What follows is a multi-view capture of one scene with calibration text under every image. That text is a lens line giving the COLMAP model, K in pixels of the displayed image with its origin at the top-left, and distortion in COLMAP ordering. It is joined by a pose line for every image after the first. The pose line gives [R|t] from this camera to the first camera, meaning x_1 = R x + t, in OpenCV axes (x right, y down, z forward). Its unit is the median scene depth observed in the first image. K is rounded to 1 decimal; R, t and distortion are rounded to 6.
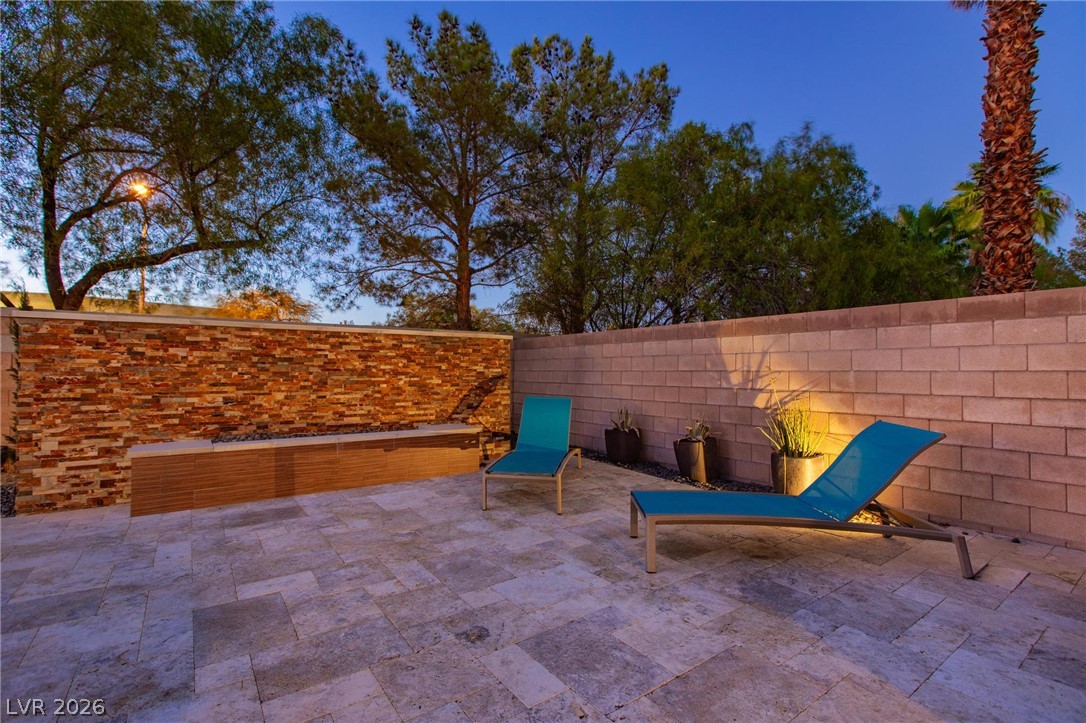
lens RADIAL K [[496.3, 0, 547.0], [0, 496.3, 362.0], [0, 0, 1]] dist [0.000355, -0.000838]
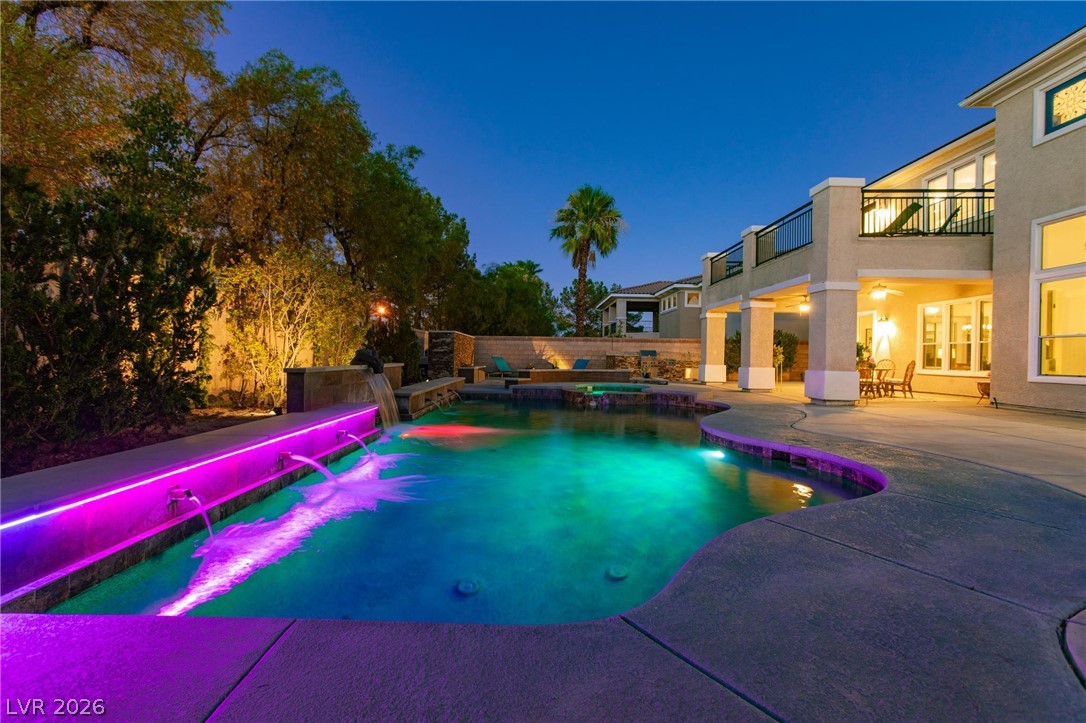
lens RADIAL K [[496.2, 0, 540.1], [0, 496.2, 358.2], [0, 0, 1]] dist [0.008132, -0.000664]
pose [[0.580436, 0.003778, 0.814297, -3.224061], [-0.028799, 0.999459, 0.015891, 0.023296], [-0.813796, -0.032675, 0.580231, -1.487513]]
